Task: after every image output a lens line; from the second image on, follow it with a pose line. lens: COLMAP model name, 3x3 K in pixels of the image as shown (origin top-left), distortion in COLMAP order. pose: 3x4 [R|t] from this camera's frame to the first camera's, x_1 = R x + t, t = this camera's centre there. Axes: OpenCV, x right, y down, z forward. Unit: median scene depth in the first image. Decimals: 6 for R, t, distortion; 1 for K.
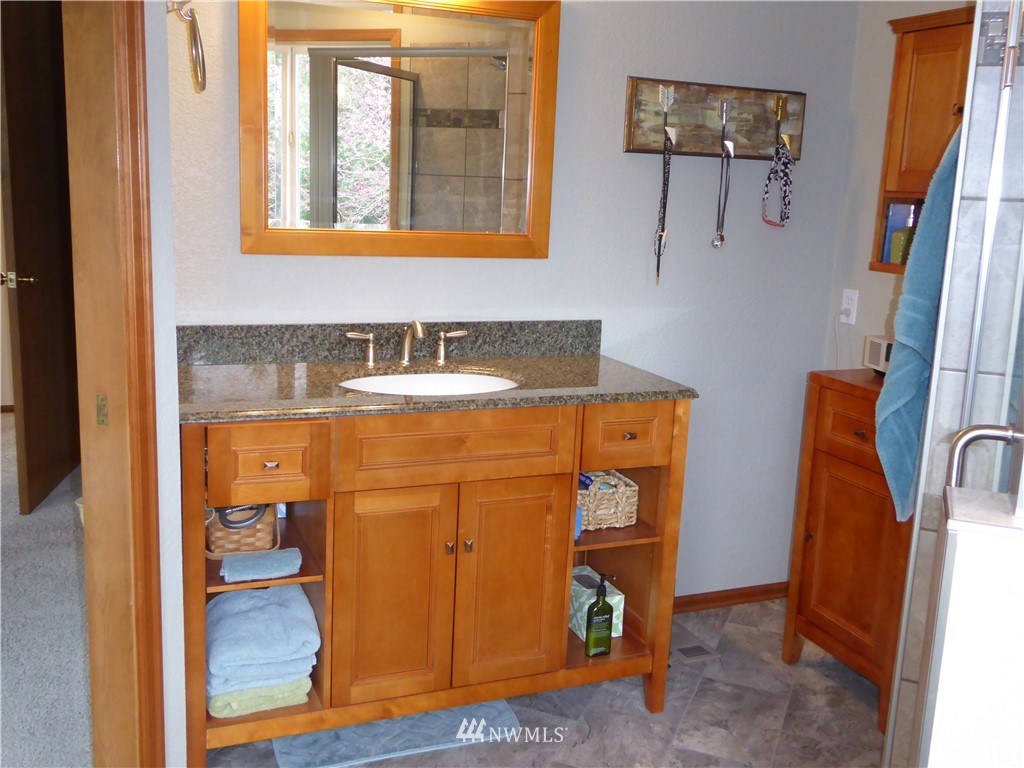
lens RADIAL K [[996.9, 0, 510.3], [0, 996.9, 385.0], [0, 0, 1]] dist [0.004559, 0.000000]
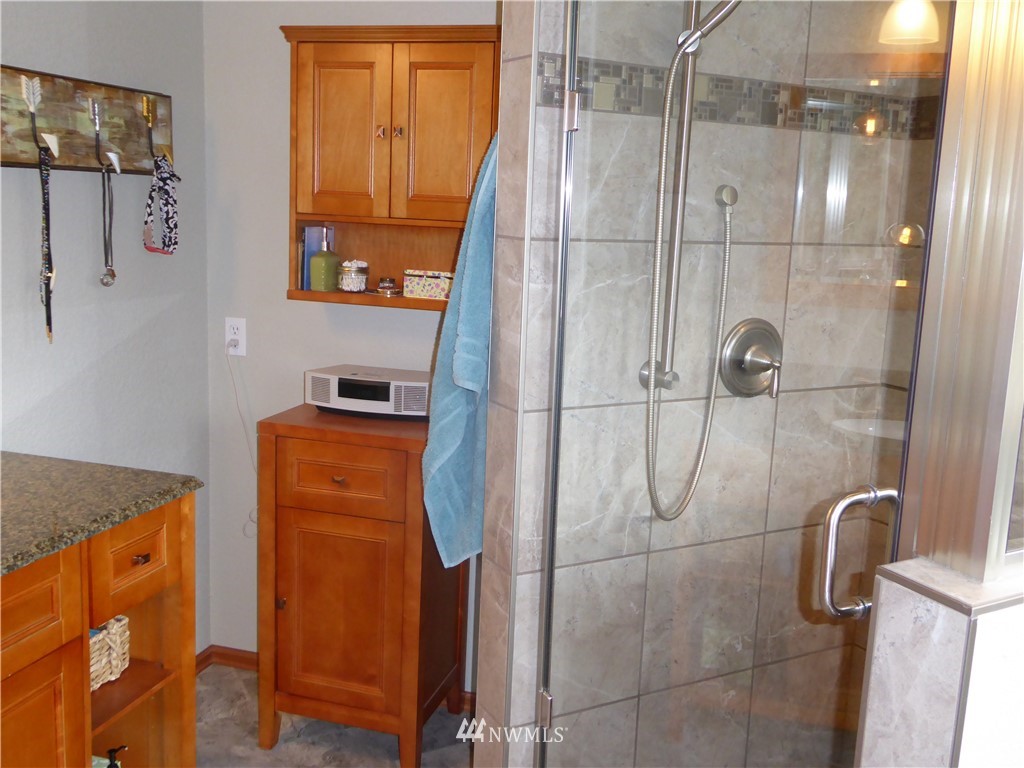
lens RADIAL K [[996.9, 0, 512.7], [0, 996.9, 378.1], [0, 0, 1]] dist [0.004559, 0.000000]
pose [[0.626376, -0.152986, 0.764361, -0.216646], [0.139301, 0.986737, 0.083340, -0.089940], [-0.766973, 0.054274, 0.639380, 0.259343]]
